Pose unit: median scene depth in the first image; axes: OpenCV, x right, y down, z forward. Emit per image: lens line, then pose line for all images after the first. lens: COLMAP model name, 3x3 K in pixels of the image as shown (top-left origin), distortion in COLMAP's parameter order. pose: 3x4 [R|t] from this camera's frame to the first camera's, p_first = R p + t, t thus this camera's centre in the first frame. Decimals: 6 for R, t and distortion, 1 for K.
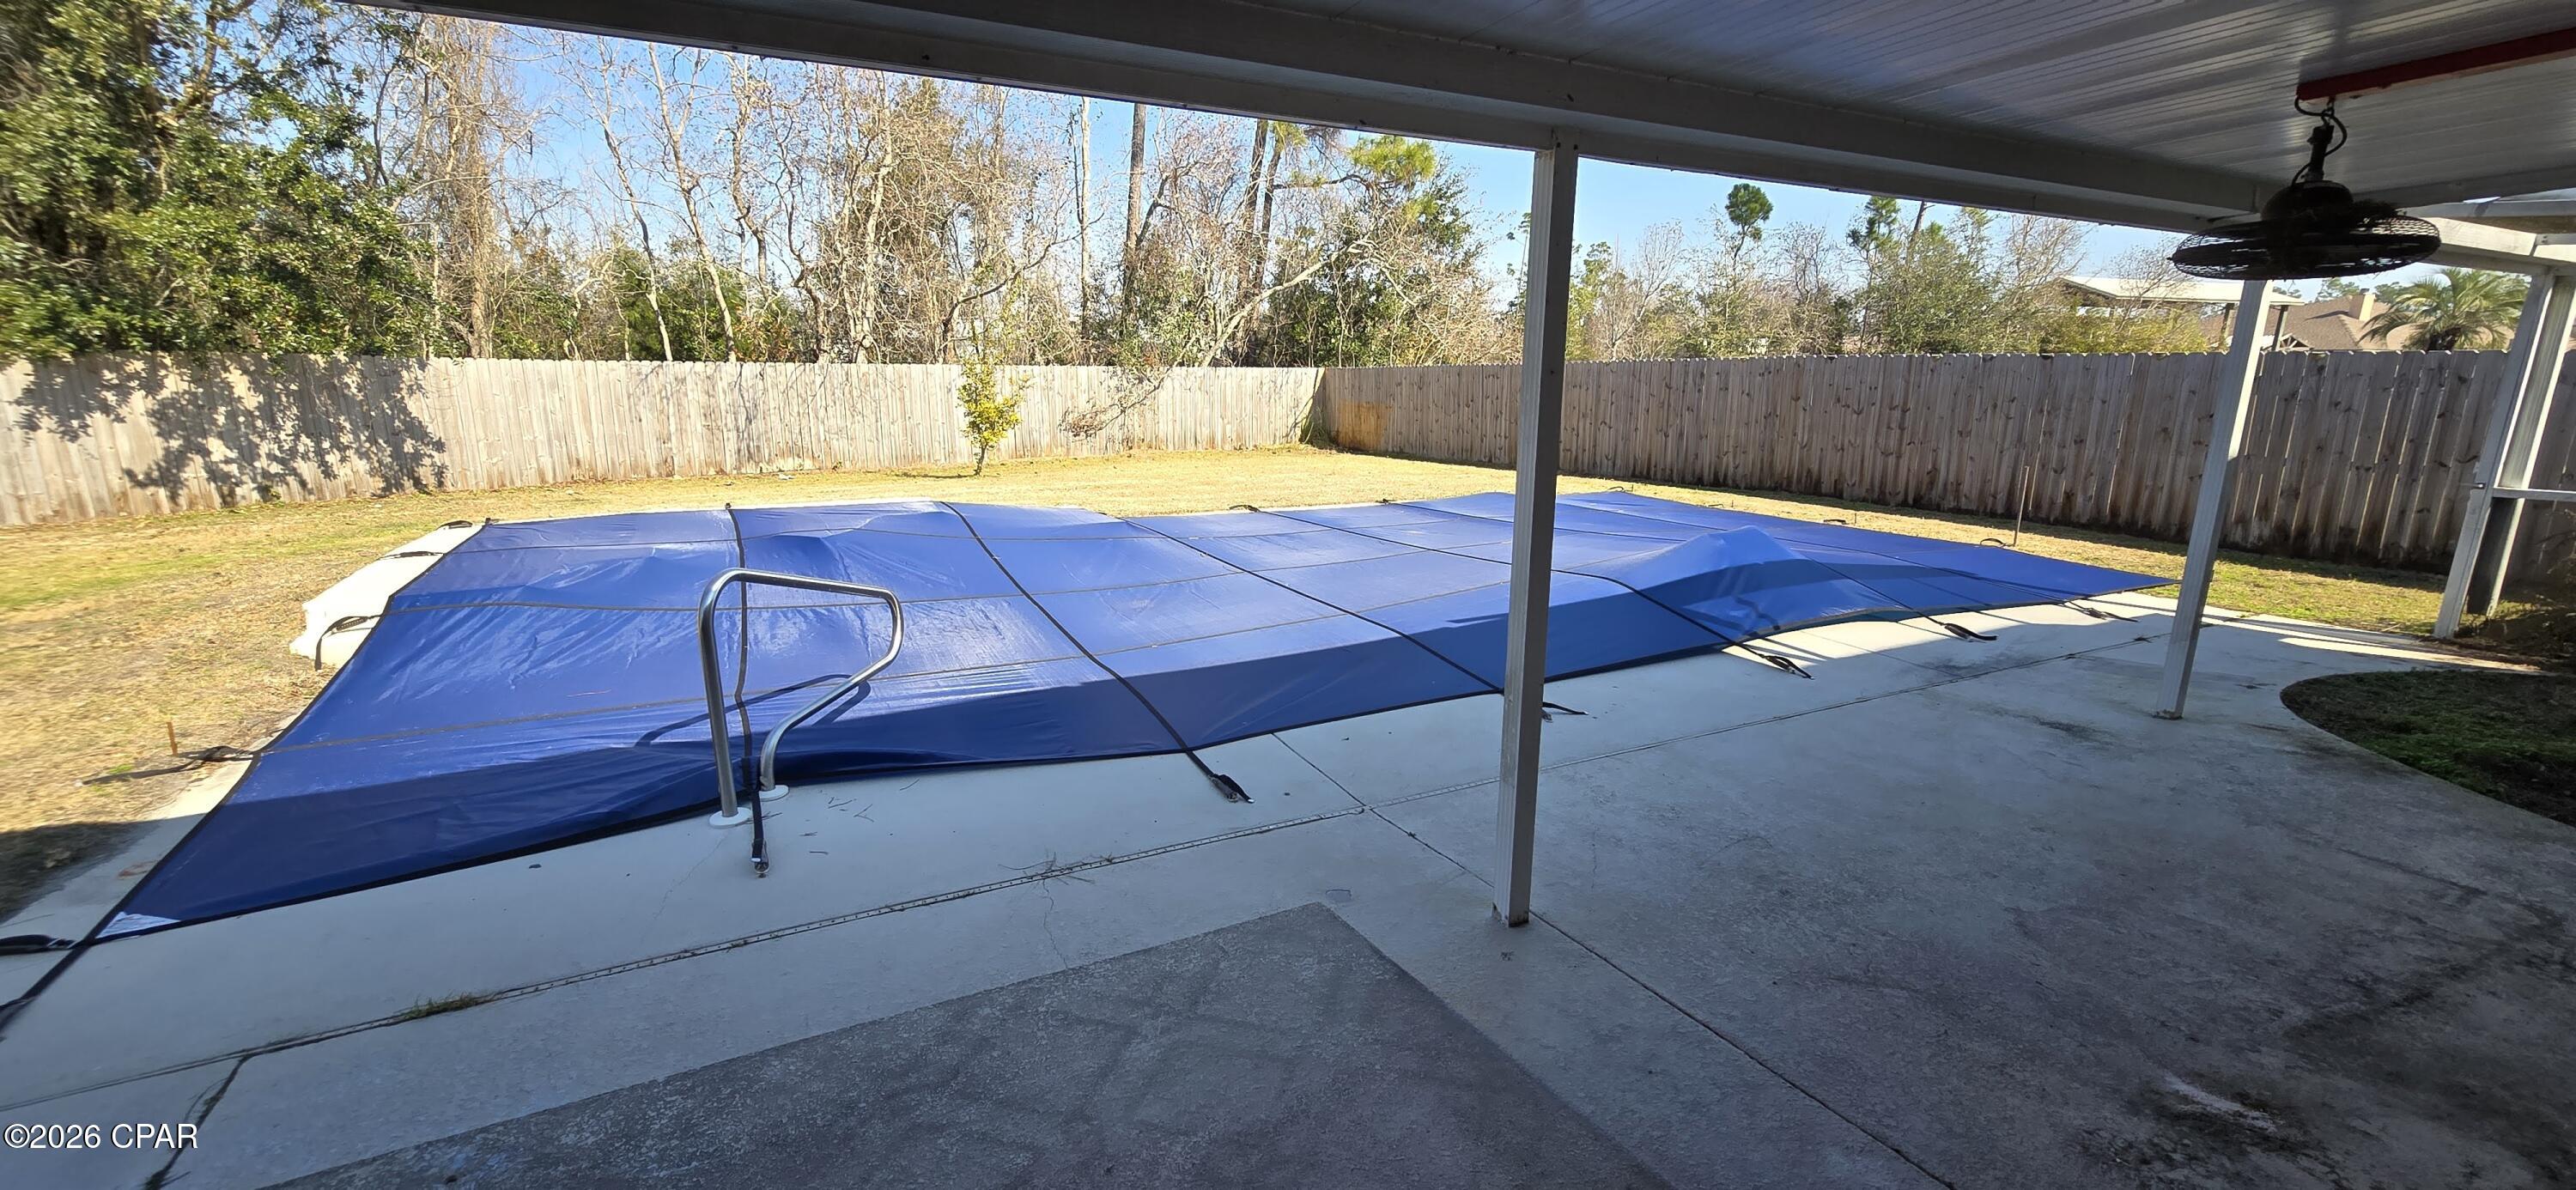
lens RADIAL K [[1052.5, 0, 1301.6], [0, 1052.5, 602.3], [0, 0, 1]] dist [0.004889, -0.000017]
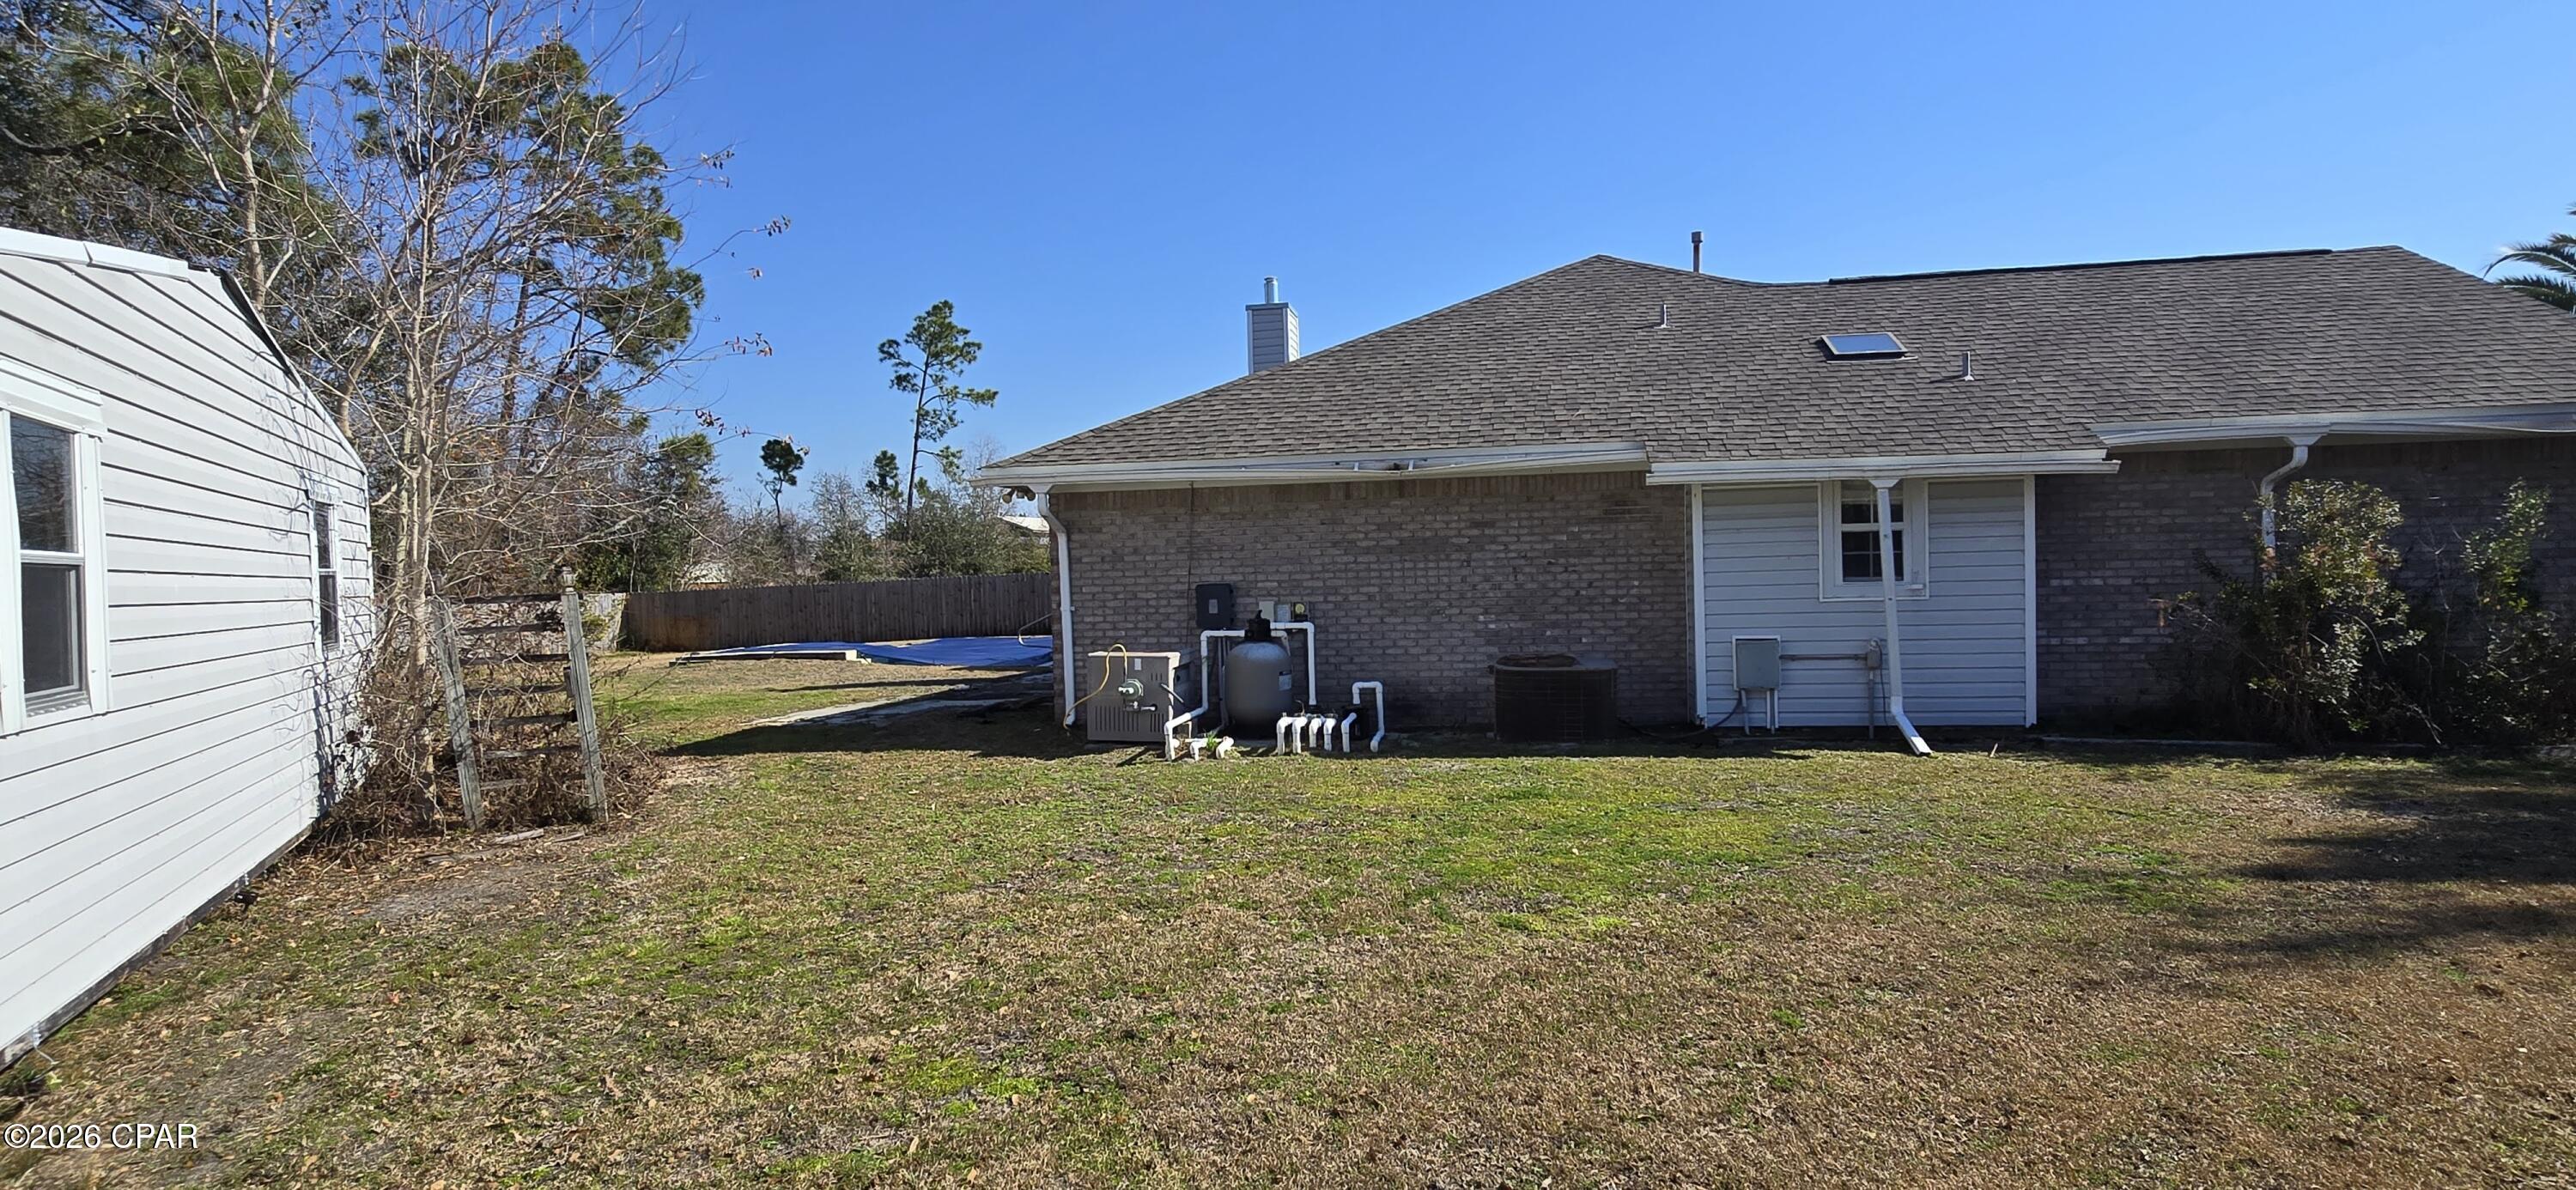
lens RADIAL K [[1299.8, 0, 1303.9], [0, 1299.8, 605.7], [0, 0, 1]] dist [0.003273, -0.000640]
pose [[0.610267, -0.042925, 0.791032, -1.244343], [0.207280, 0.972396, -0.107147, 0.224857], [-0.764597, 0.229354, 0.602319, -0.980810]]
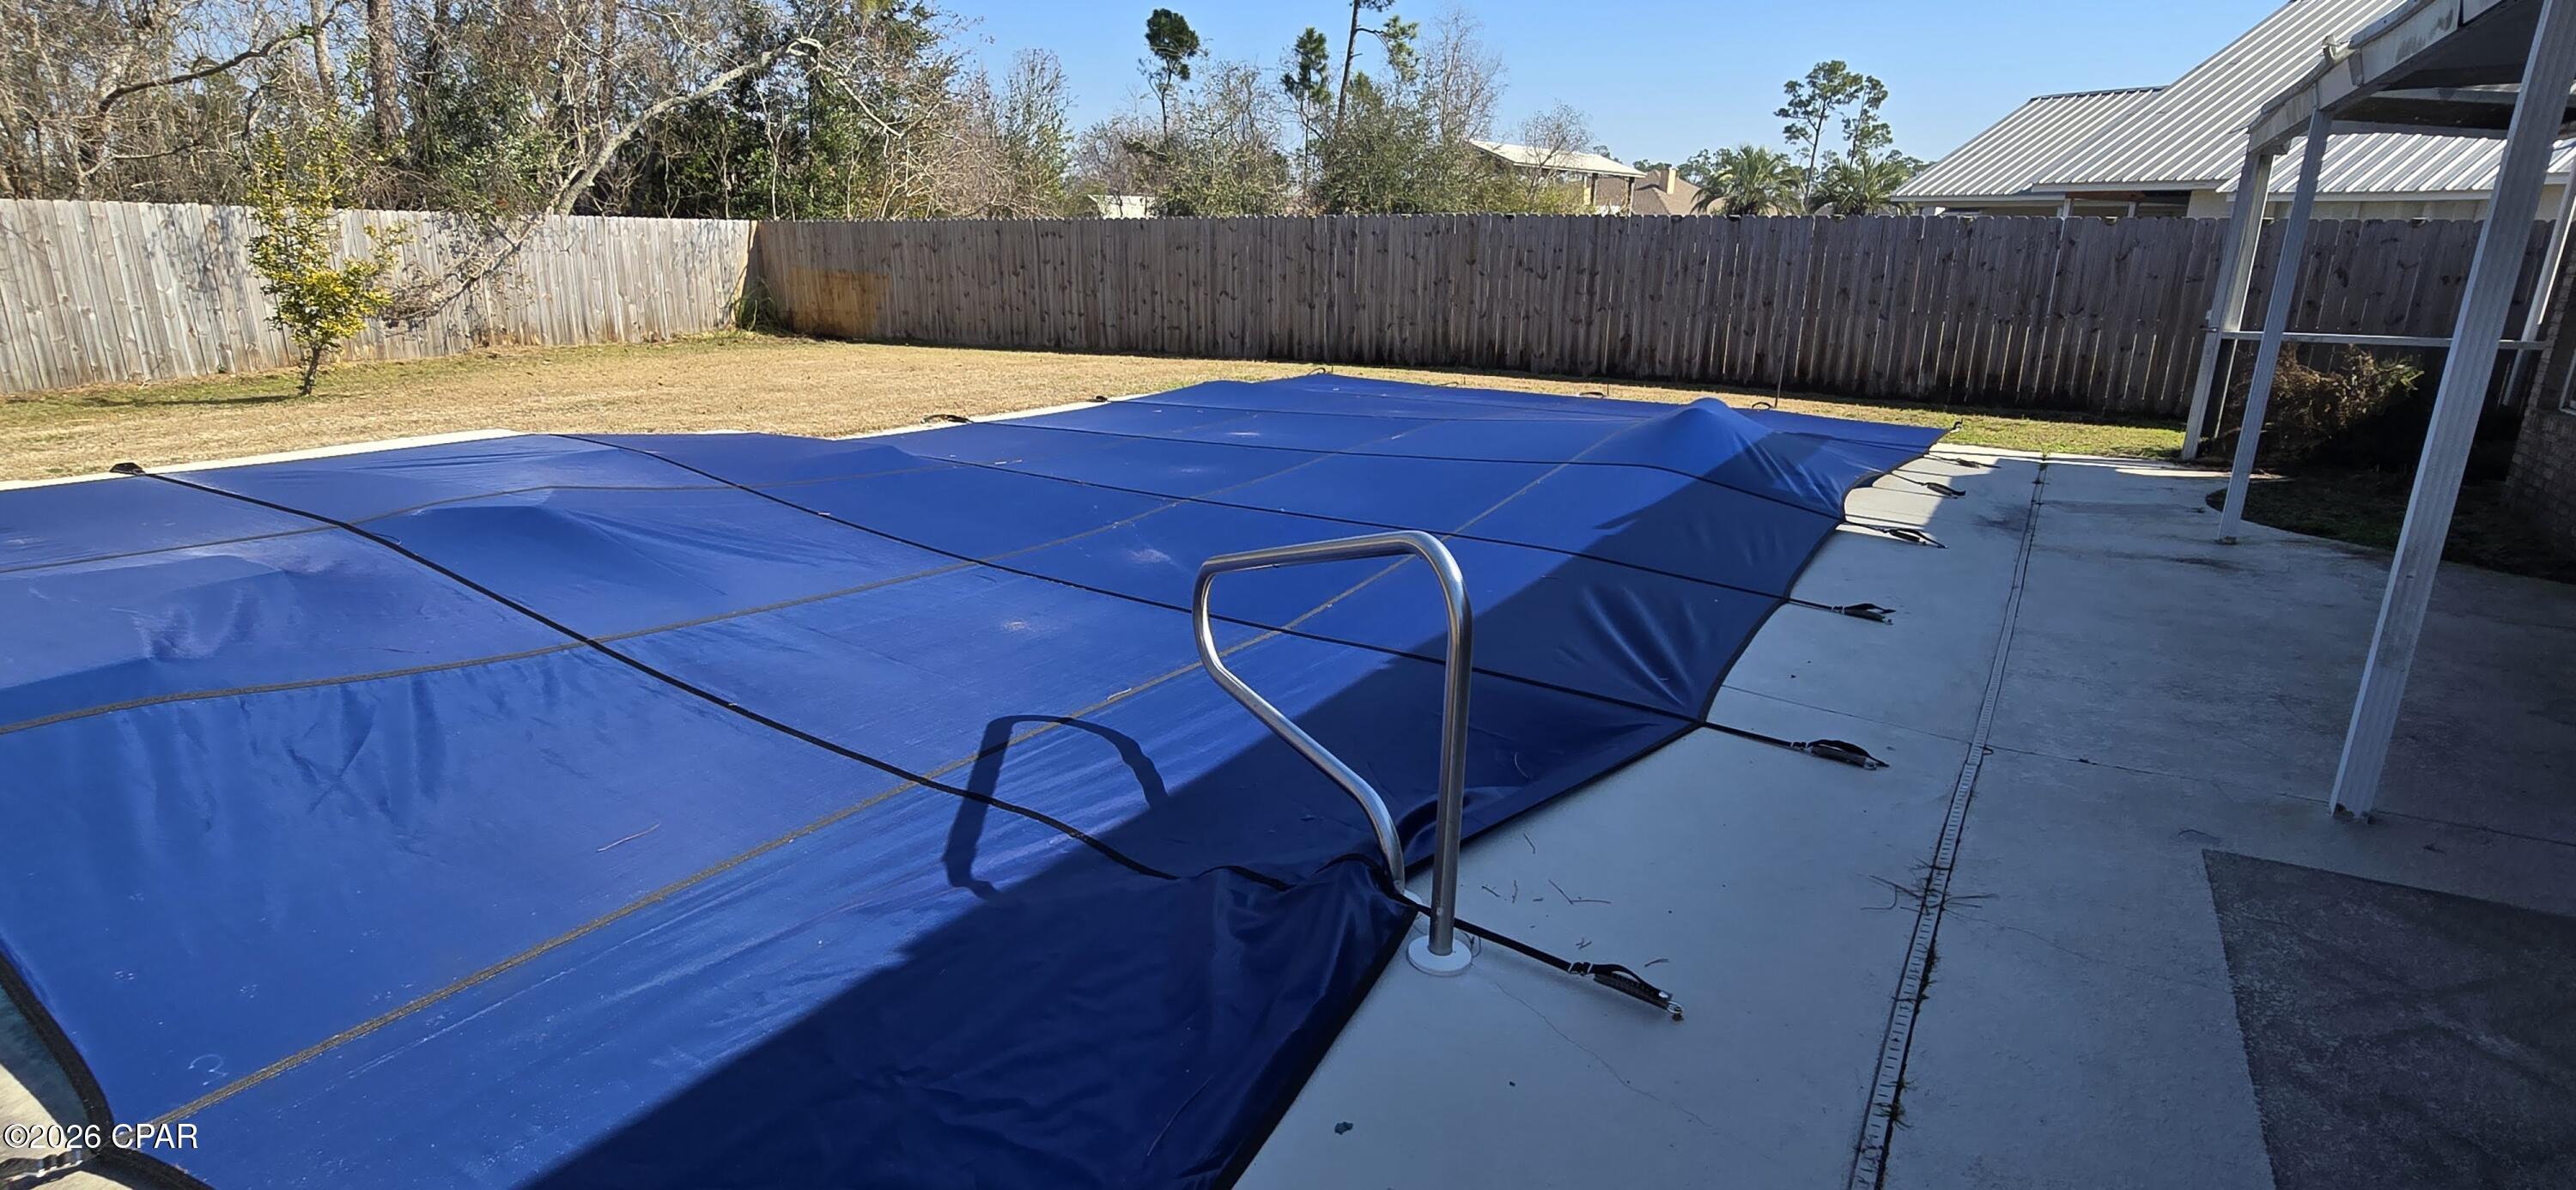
lens RADIAL K [[1299.8, 0, 1303.9], [0, 1299.8, 605.7], [0, 0, 1]] dist [0.003273, -0.000640]
pose [[0.852636, -0.133635, 0.505127, -0.240571], [0.101982, 0.990710, 0.089959, -0.015987], [-0.512456, -0.025188, 0.858344, 0.106652]]
